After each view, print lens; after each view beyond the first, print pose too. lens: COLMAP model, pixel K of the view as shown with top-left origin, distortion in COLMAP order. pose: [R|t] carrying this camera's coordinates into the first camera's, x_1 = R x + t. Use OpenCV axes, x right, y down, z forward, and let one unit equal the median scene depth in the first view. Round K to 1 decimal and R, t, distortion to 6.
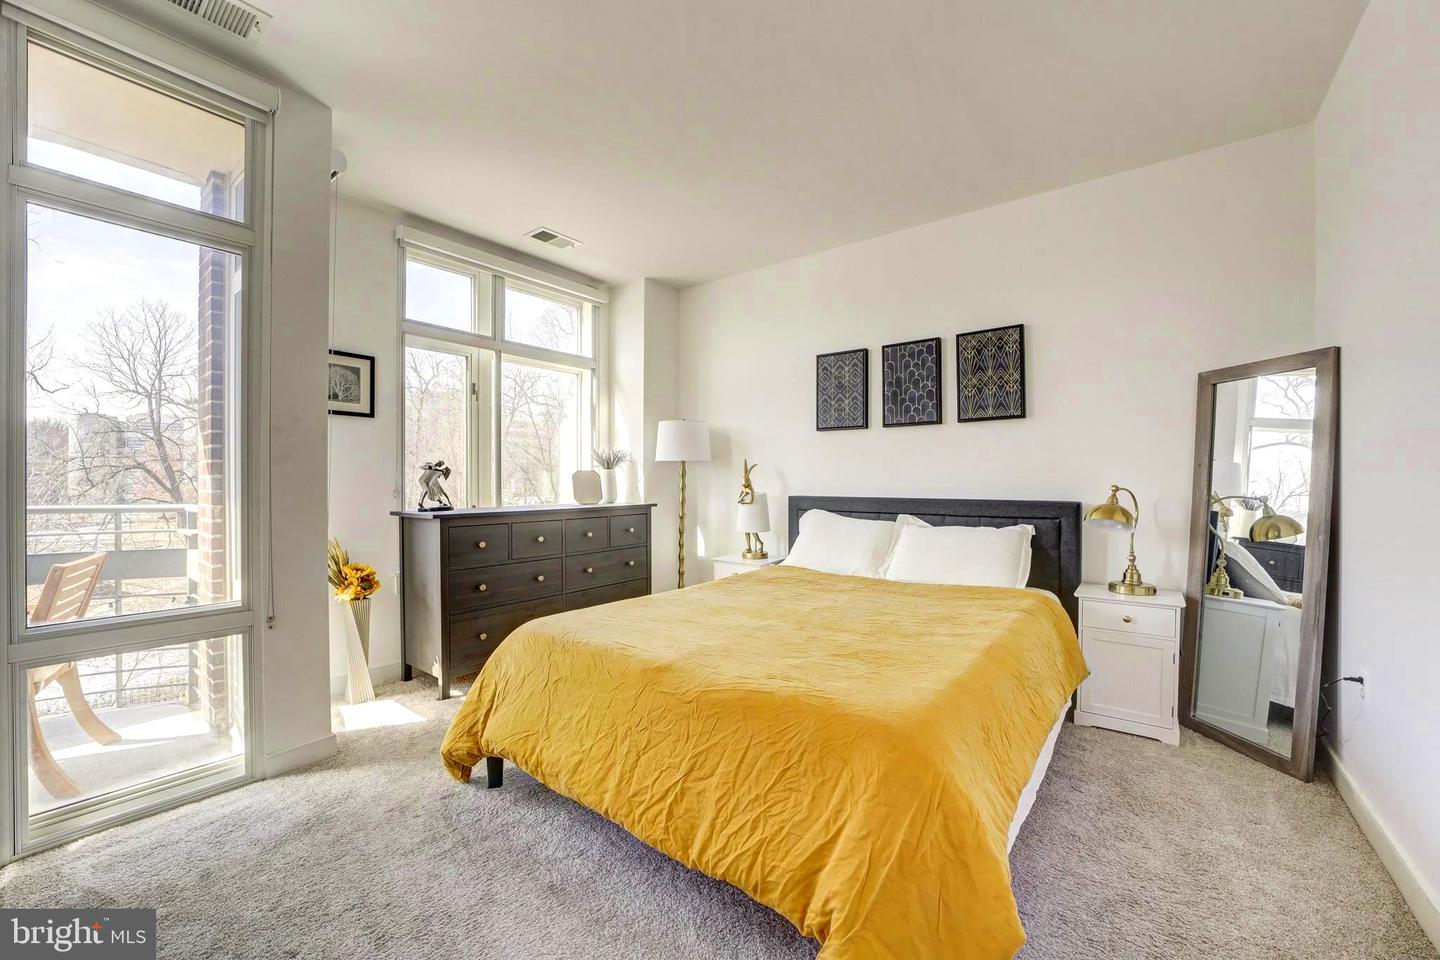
lens RADIAL K [[565.3, 0, 728.2], [0, 565.3, 479.2], [0, 0, 1]] dist [-0.029294, 0.005275]
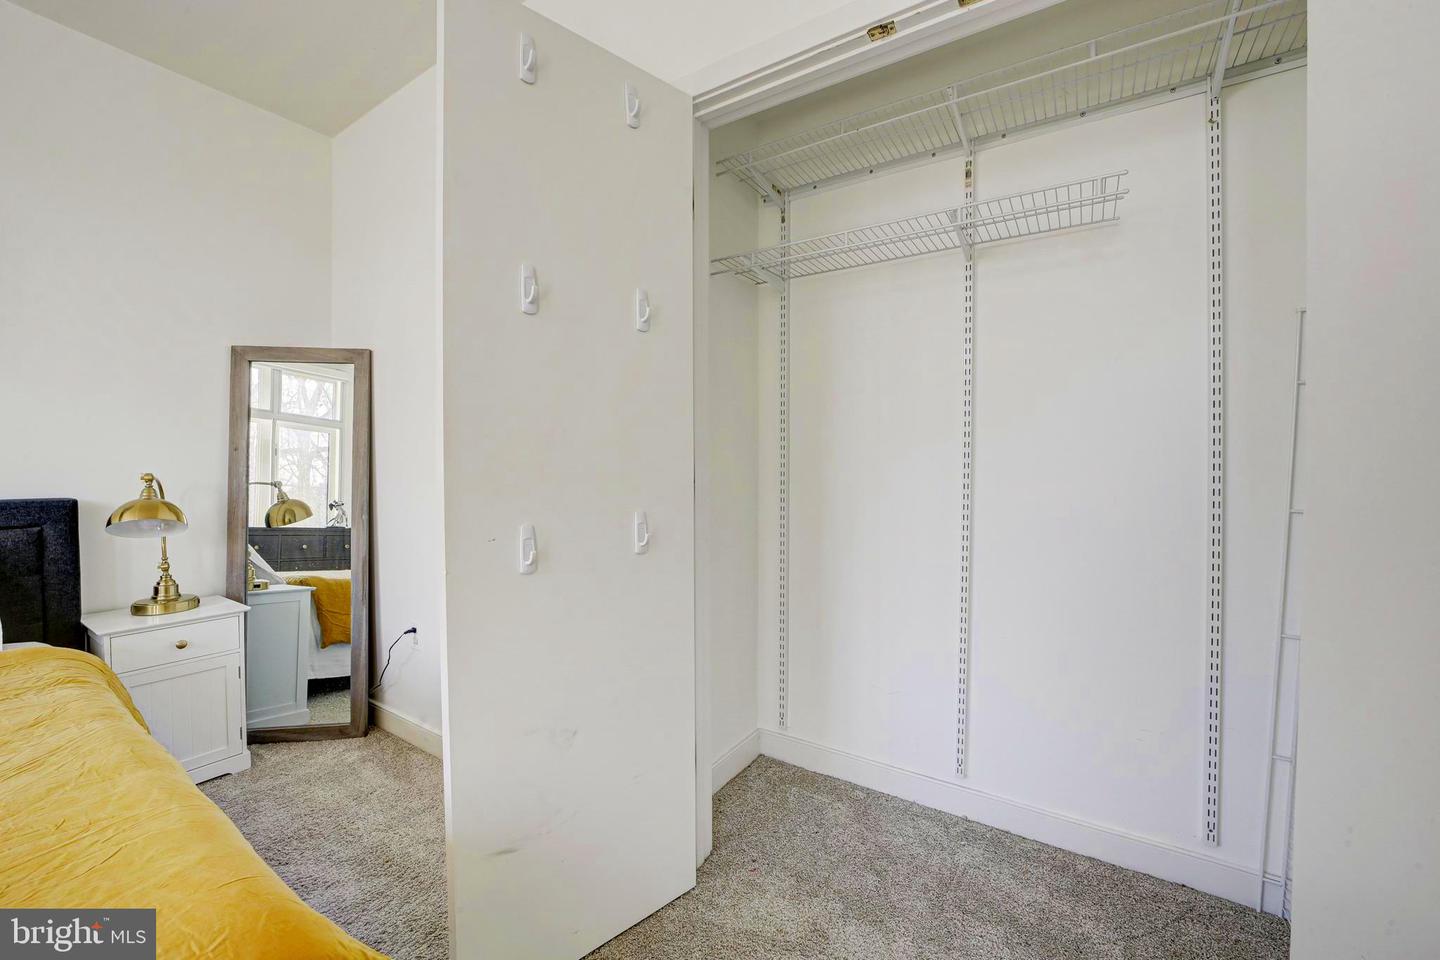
lens RADIAL K [[565.3, 0, 734.3], [0, 565.3, 476.6], [0, 0, 1]] dist [-0.029294, 0.005275]
pose [[-0.056771, -0.022345, 0.998137, -0.089479], [-0.004811, 0.999744, 0.022107, -0.005023], [-0.998376, -0.003547, -0.056864, 0.256088]]
